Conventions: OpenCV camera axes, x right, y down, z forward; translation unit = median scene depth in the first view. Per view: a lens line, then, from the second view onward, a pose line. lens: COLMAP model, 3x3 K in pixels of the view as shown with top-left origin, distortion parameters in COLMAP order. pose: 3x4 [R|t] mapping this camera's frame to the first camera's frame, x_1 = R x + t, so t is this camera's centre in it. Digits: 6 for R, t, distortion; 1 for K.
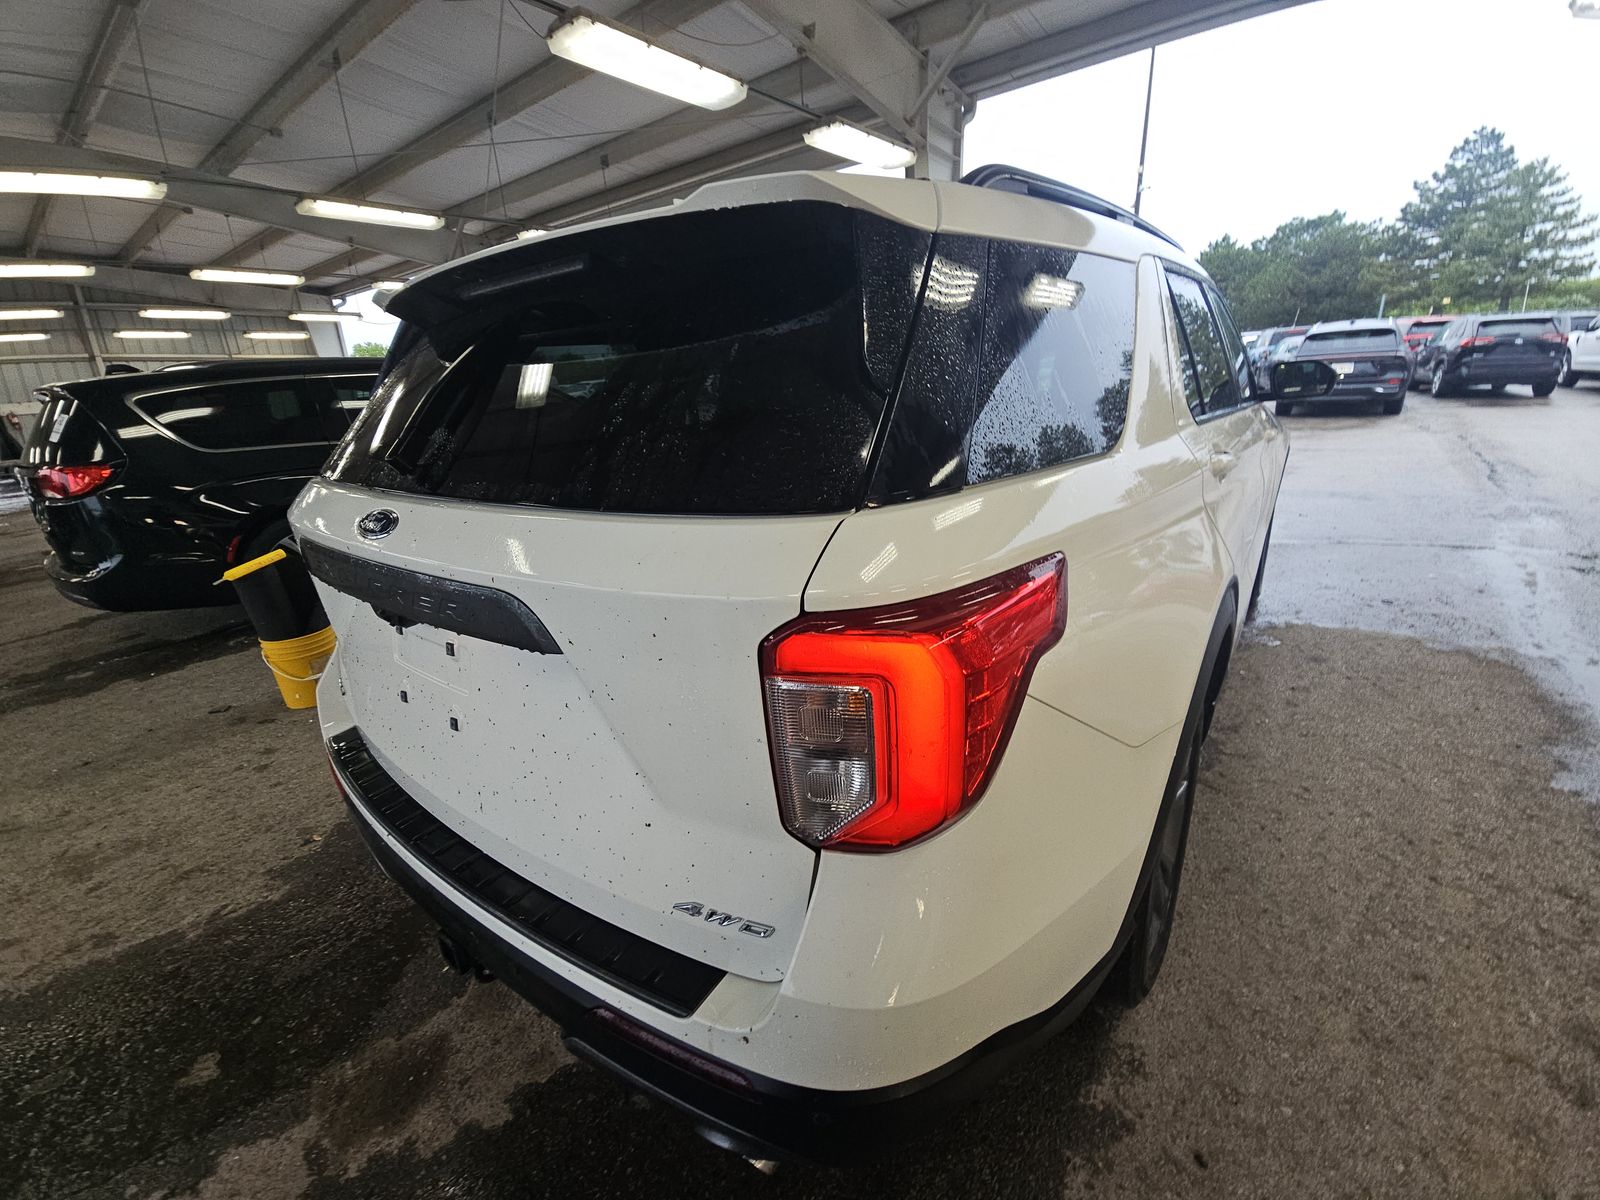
lens RADIAL K [[661.6, 0, 800.0], [0, 661.6, 600.0], [0, 0, 1]] dist [0.072855, -0.042066]
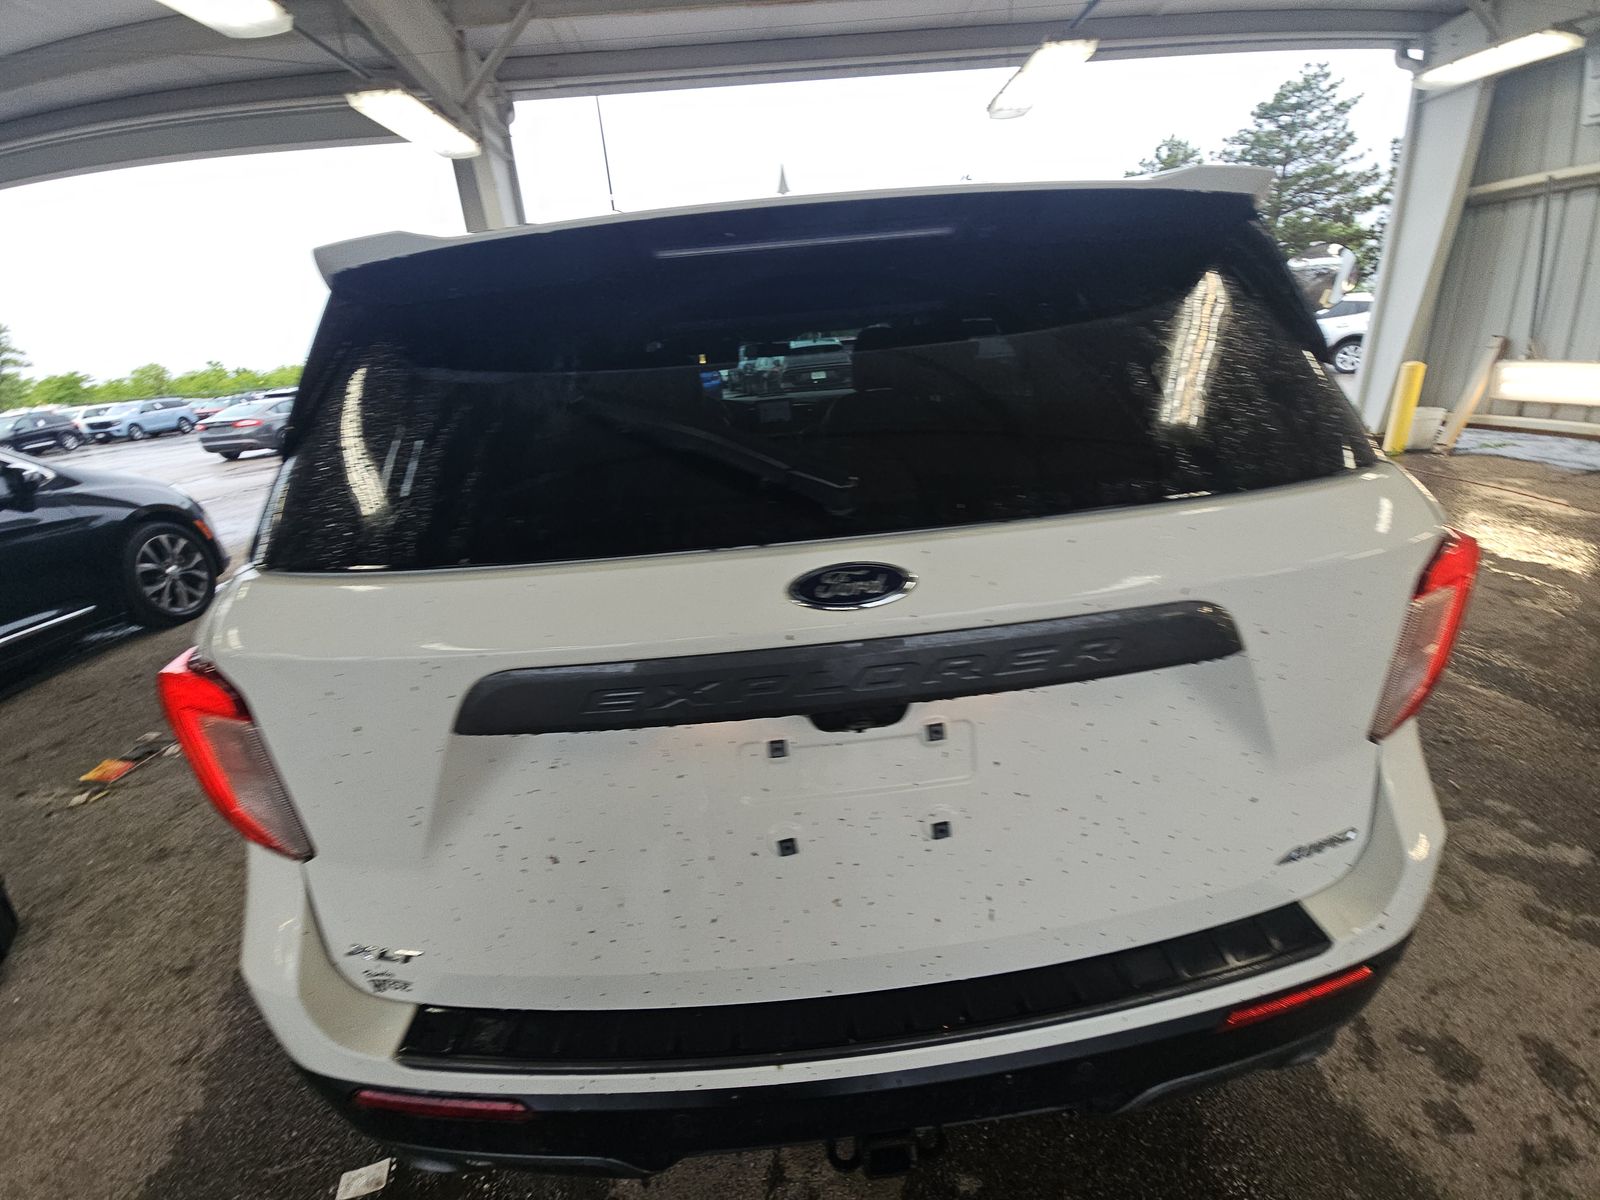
lens RADIAL K [[661.6, 0, 800.0], [0, 661.6, 600.0], [0, 0, 1]] dist [0.072855, -0.042066]
pose [[0.722001, -0.252573, 0.644144, -0.313722], [0.269687, 0.960087, 0.074172, -0.048464], [-0.637168, 0.120165, 0.761299, 0.157232]]
